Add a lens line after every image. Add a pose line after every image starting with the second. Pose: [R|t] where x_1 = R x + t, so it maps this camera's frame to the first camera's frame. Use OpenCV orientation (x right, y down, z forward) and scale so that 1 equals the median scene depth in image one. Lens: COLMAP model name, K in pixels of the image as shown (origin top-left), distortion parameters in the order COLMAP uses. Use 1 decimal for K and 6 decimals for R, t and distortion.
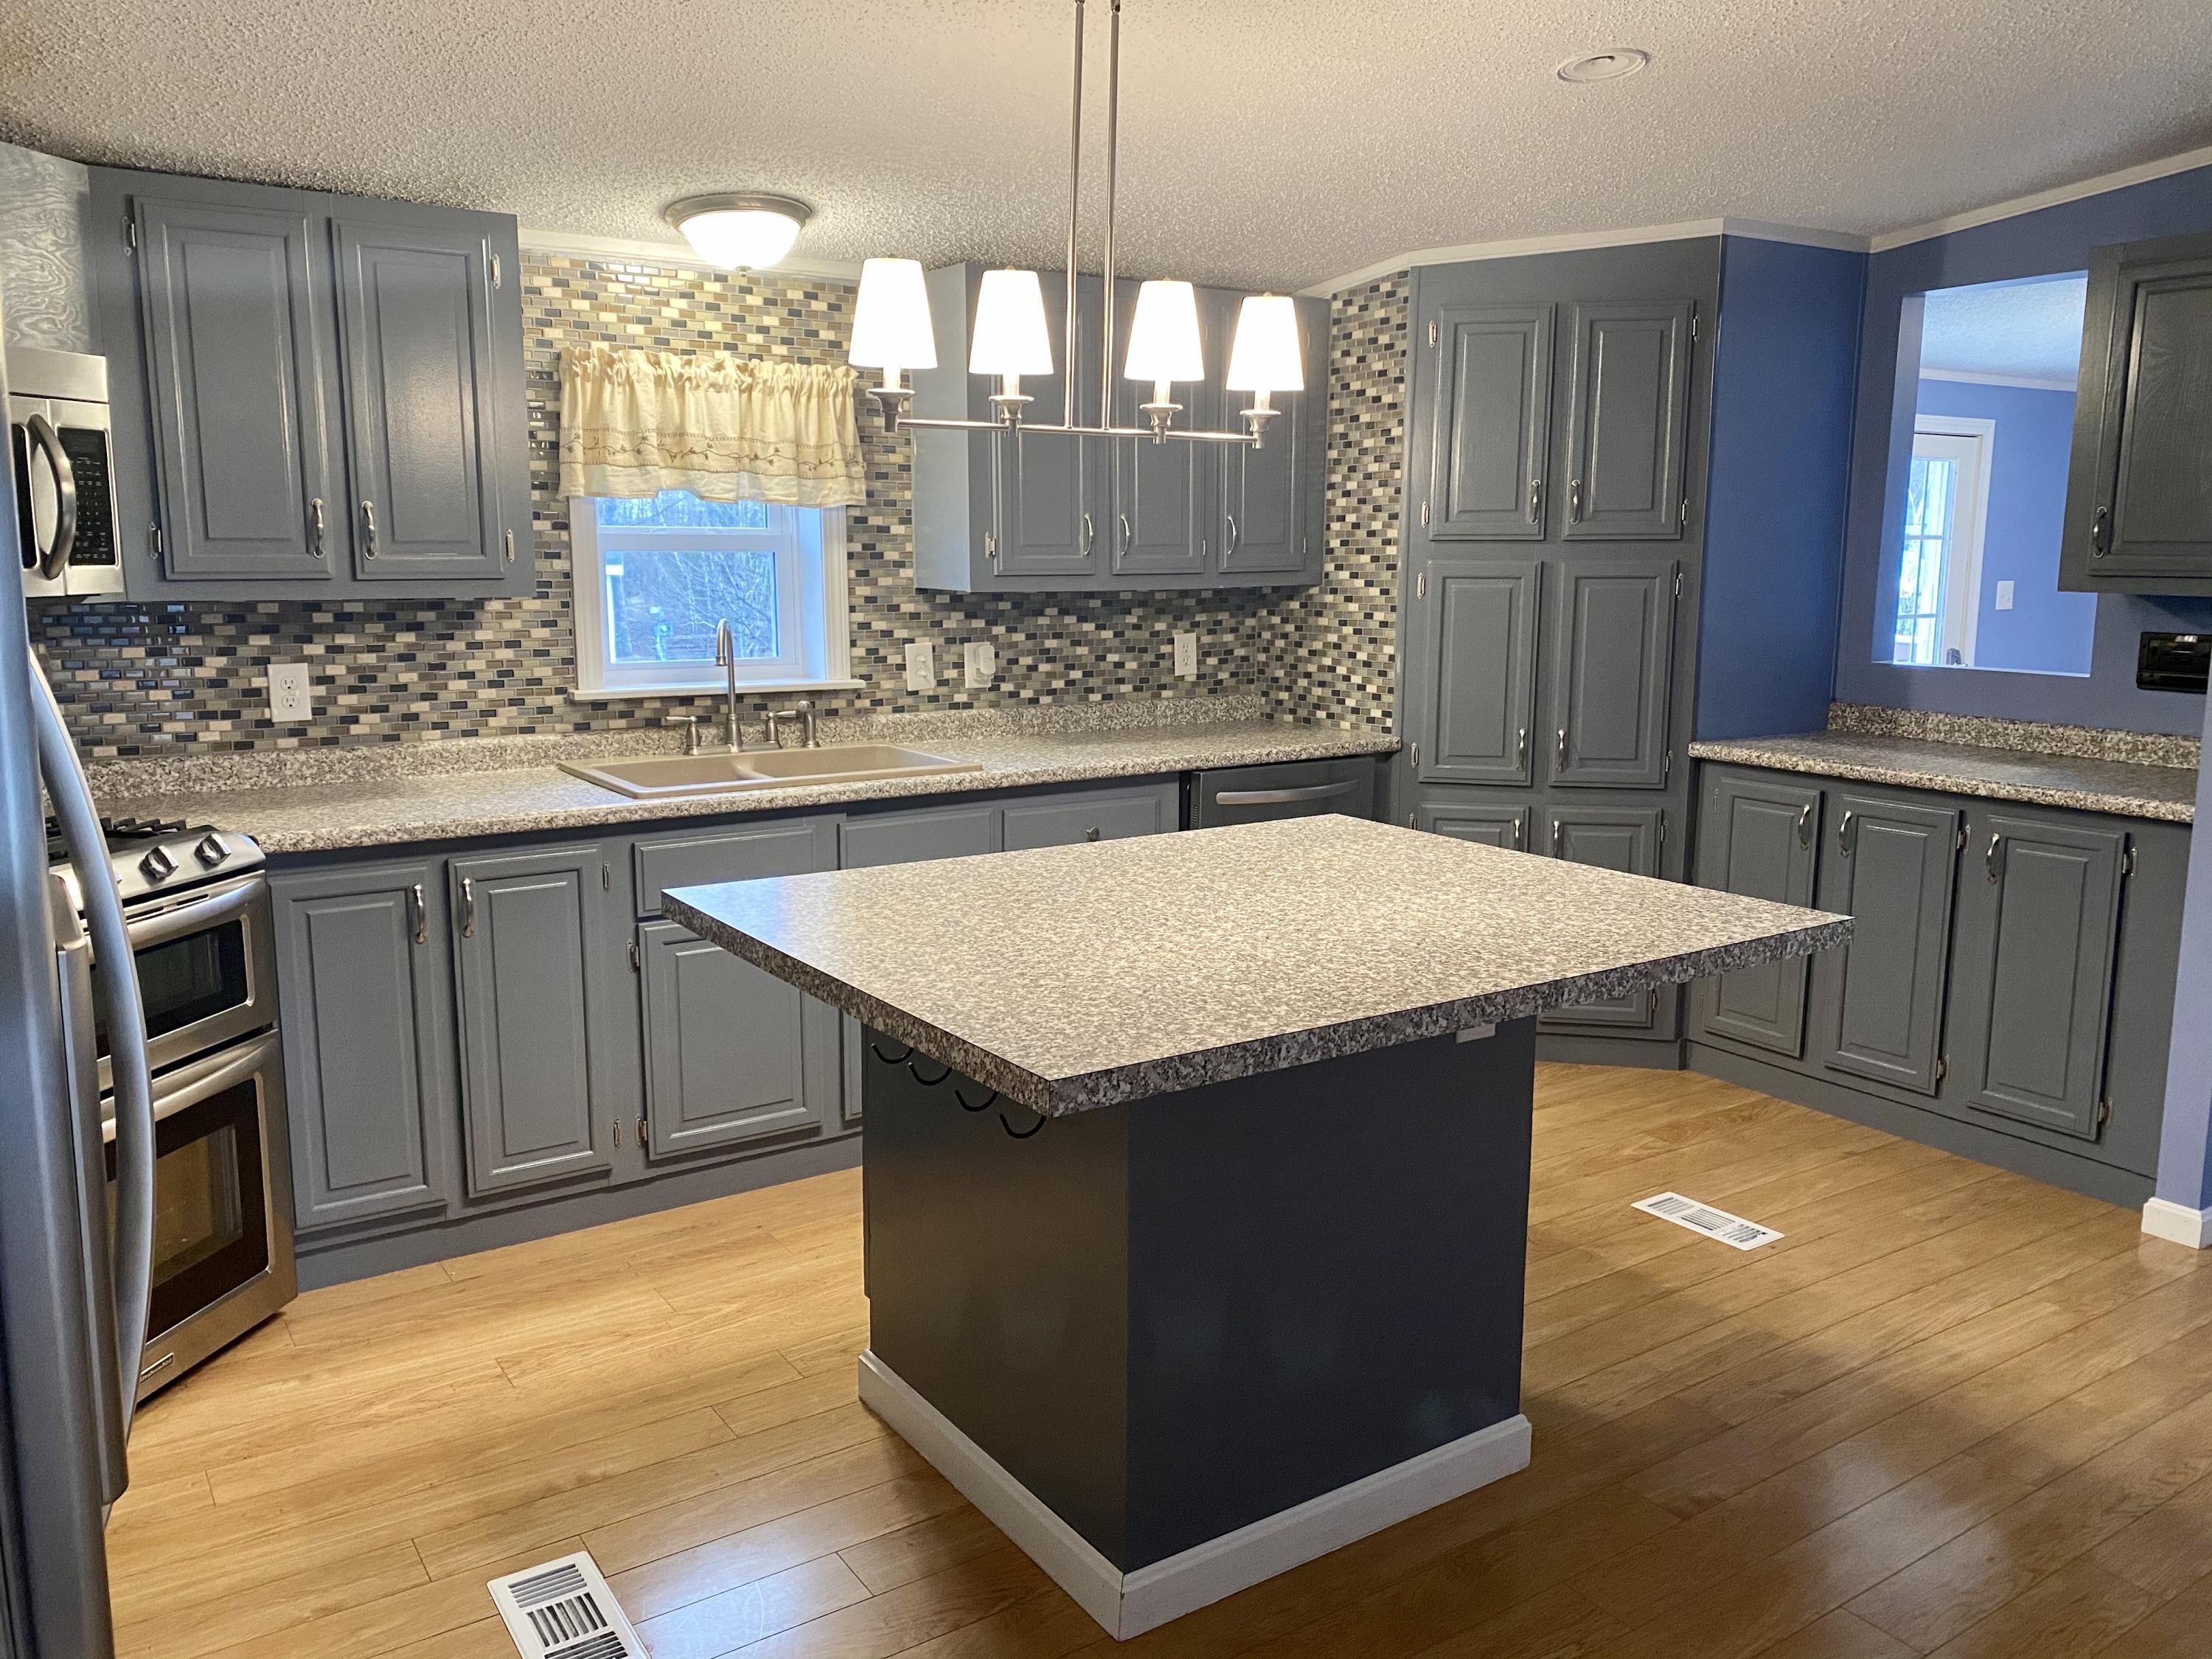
lens RADIAL K [[1742.6, 0, 1072.0], [0, 1742.6, 841.0], [0, 0, 1]] dist [0.102703, -0.135825]
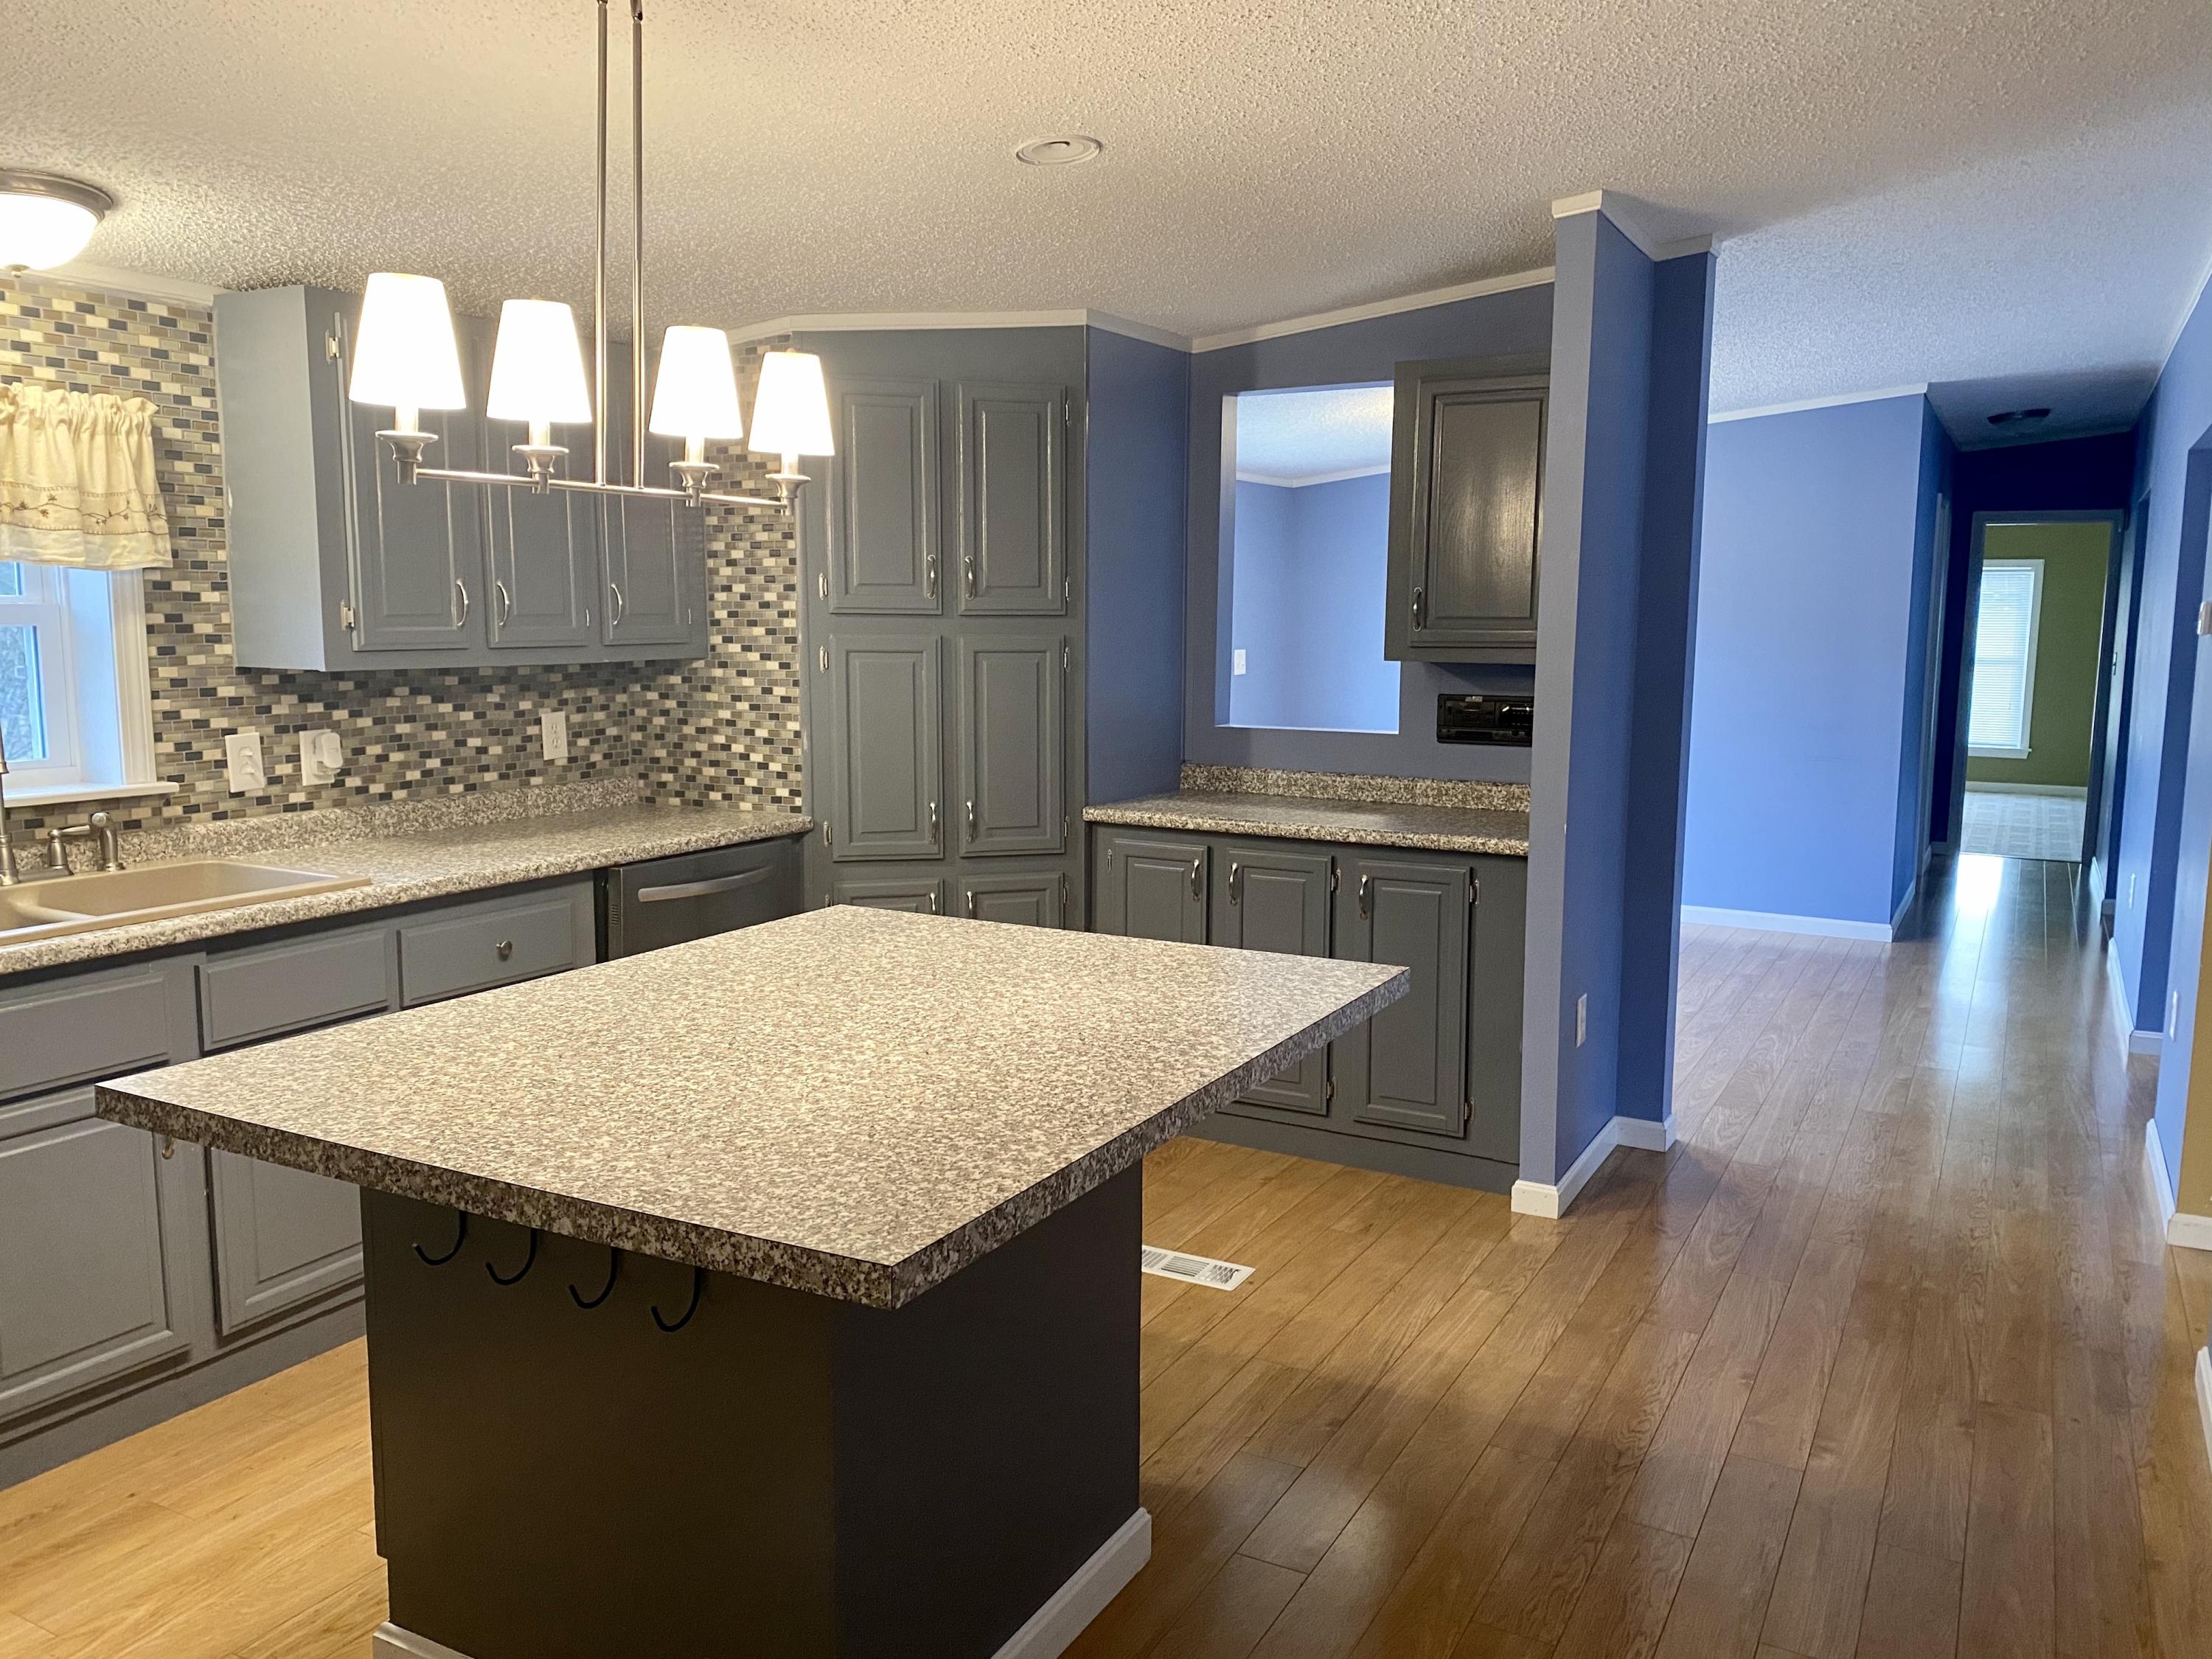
lens RADIAL K [[1742.6, 0, 1100.0], [0, 1742.6, 843.1], [0, 0, 1]] dist [0.102703, -0.135825]
pose [[0.884890, -0.062400, 0.461601, -0.132815], [0.078766, 0.996761, -0.016252, -0.019018], [-0.459091, 0.050739, 0.886939, 0.088942]]
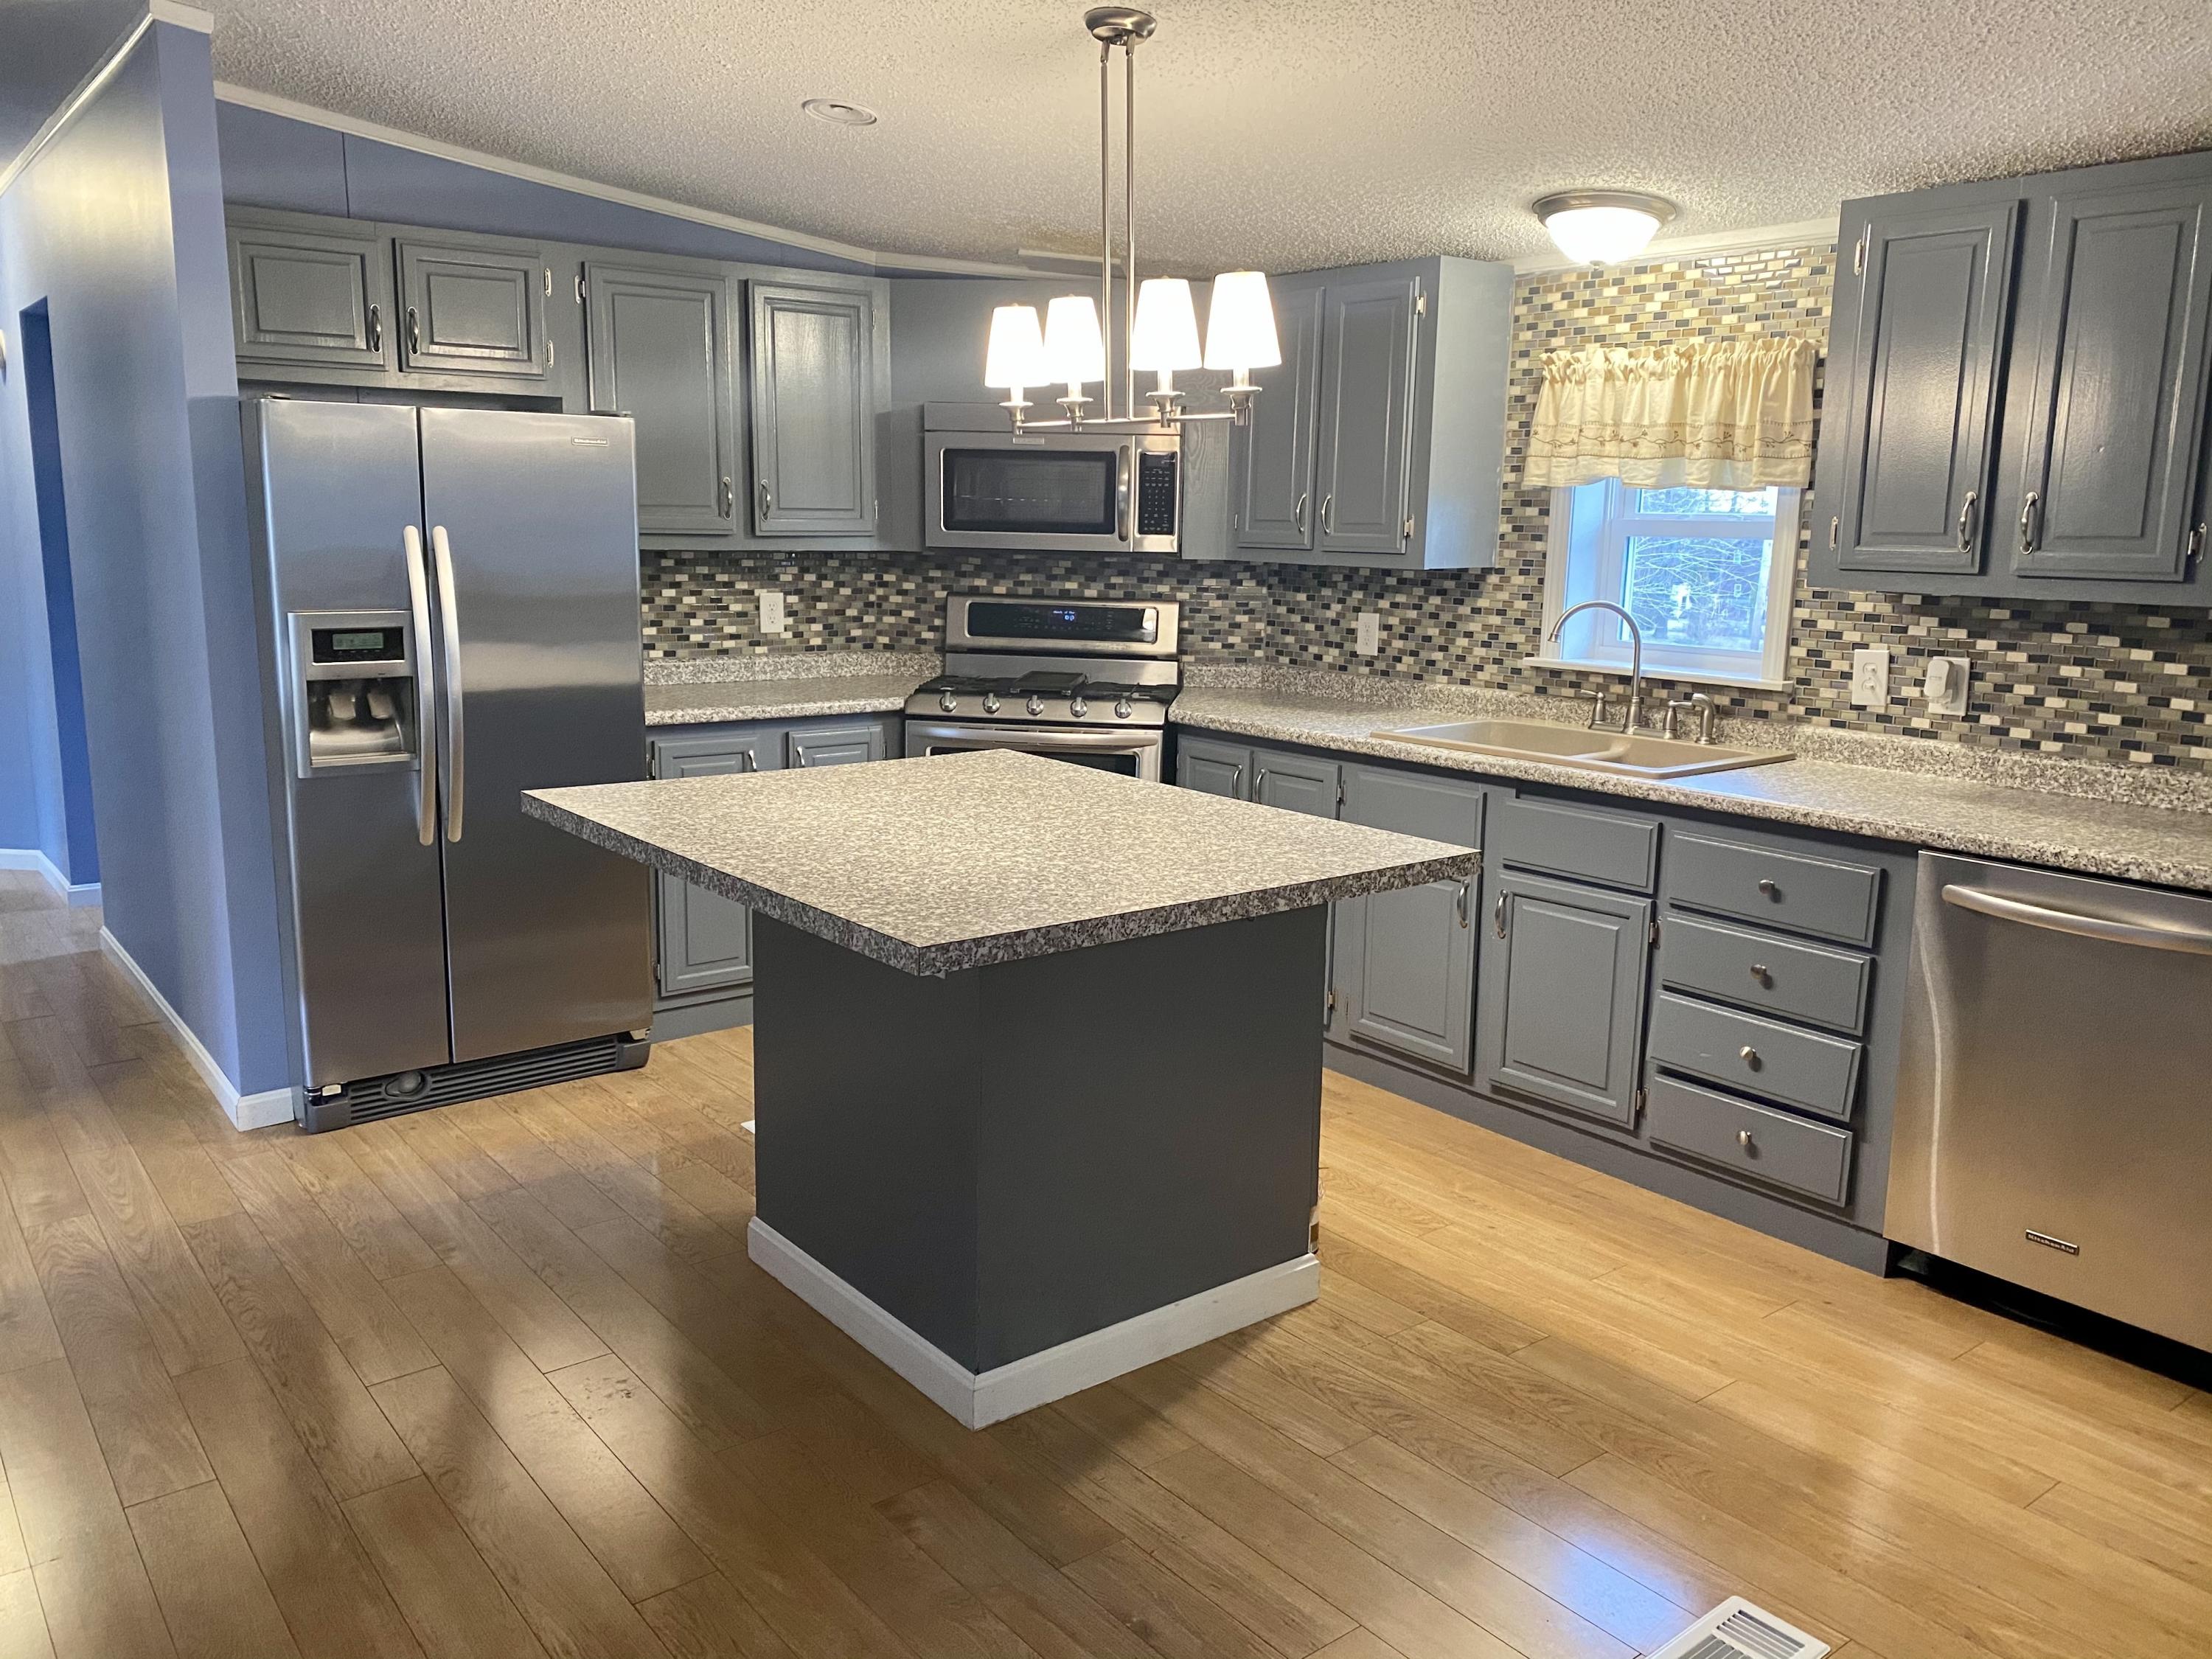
lens RADIAL K [[1742.6, 0, 1086.6], [0, 1742.6, 824.5], [0, 0, 1]] dist [0.102703, -0.135825]
pose [[0.050226, 0.174889, -0.983306, 0.835206], [-0.190918, 0.968074, 0.162428, -0.109838], [0.980320, 0.179572, 0.082012, 0.643226]]
